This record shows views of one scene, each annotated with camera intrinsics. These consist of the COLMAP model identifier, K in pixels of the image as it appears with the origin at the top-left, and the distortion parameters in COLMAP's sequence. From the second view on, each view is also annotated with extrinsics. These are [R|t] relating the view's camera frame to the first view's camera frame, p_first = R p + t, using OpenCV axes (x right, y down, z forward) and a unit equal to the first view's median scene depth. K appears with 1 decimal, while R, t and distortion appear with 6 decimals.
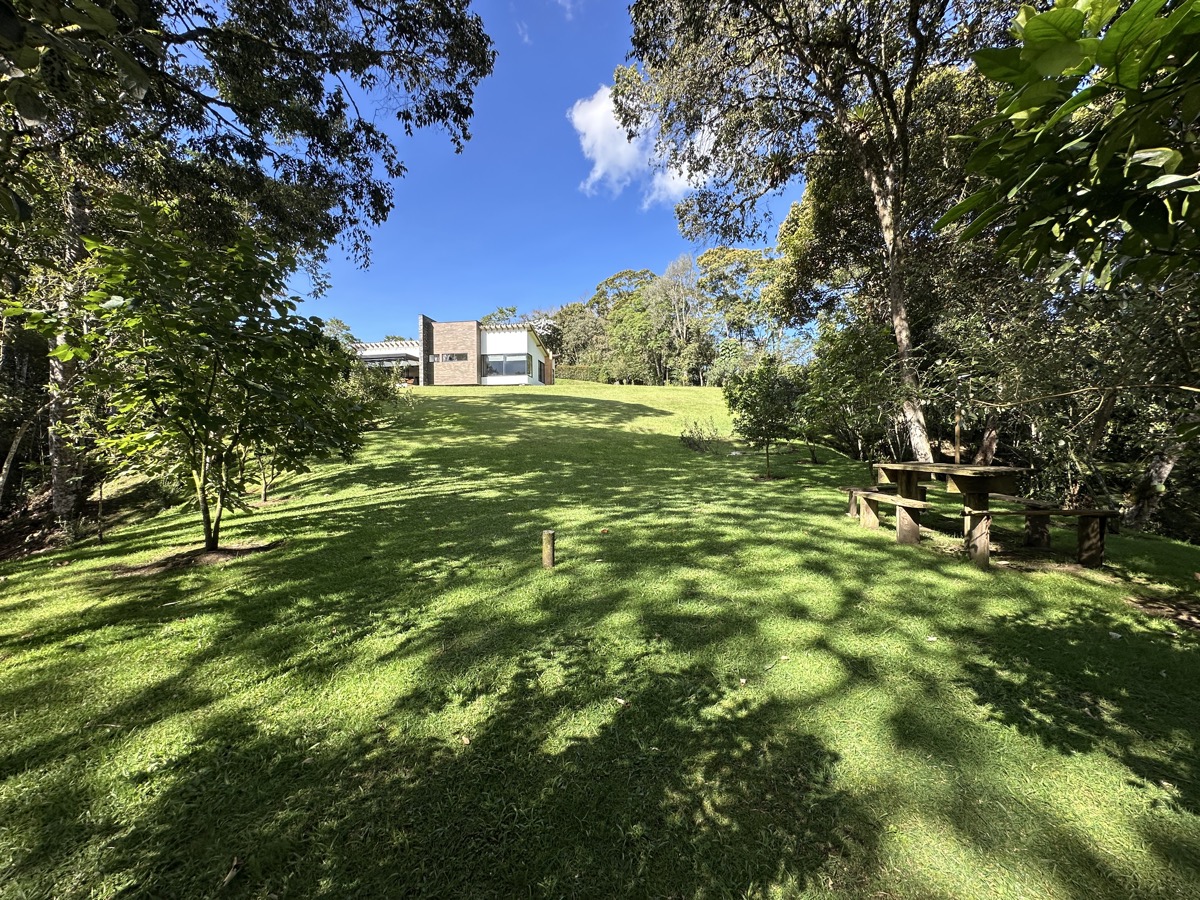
lens RADIAL K [[479.7, 0, 599.6], [0, 479.7, 449.7], [0, 0, 1]] dist [-0.000618, -0.000105]
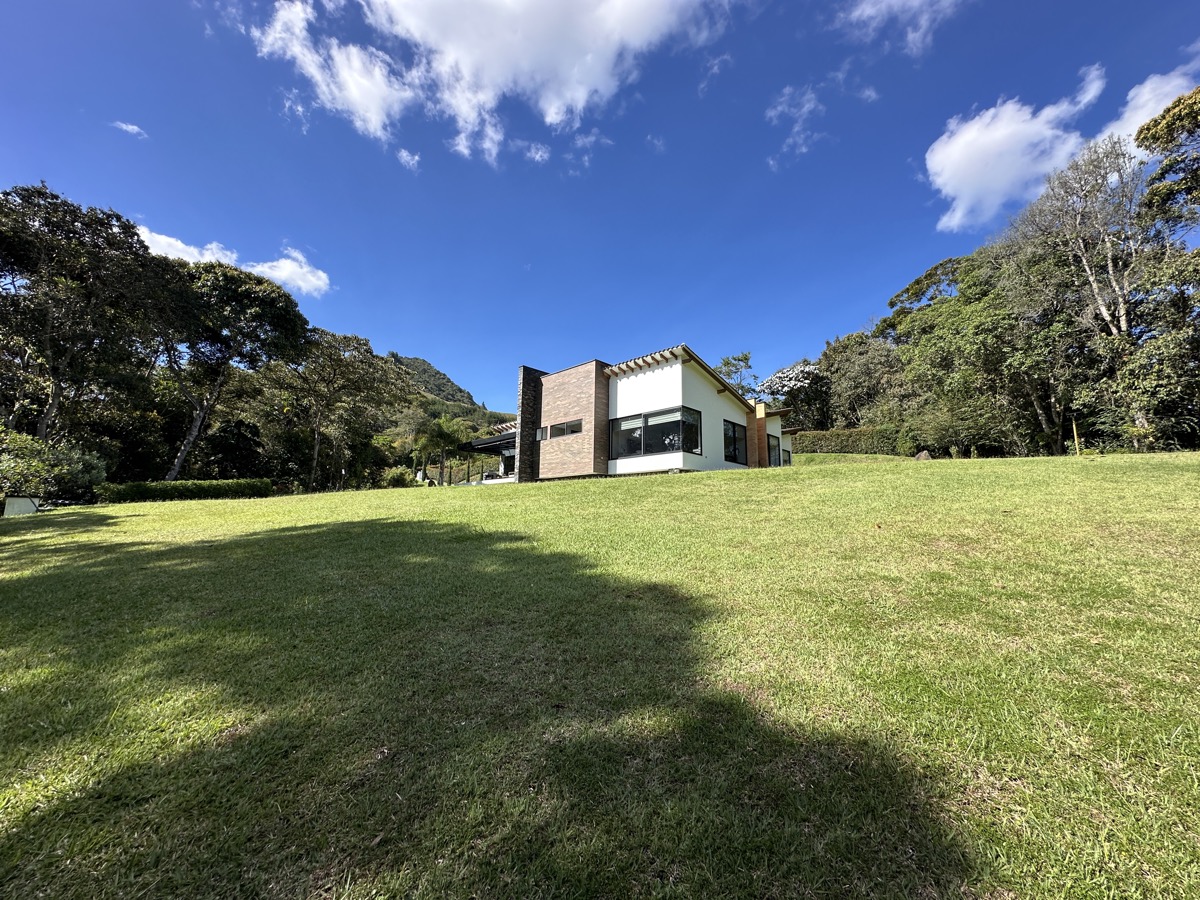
lens RADIAL K [[479.7, 0, 603.2], [0, 479.7, 447.3], [0, 0, 1]] dist [-0.000618, -0.000105]
pose [[0.818002, -0.075370, -0.570257, 0.048701], [-0.024643, 0.985877, -0.165651, -0.068983], [0.574688, 0.149556, 0.804591, 0.501232]]
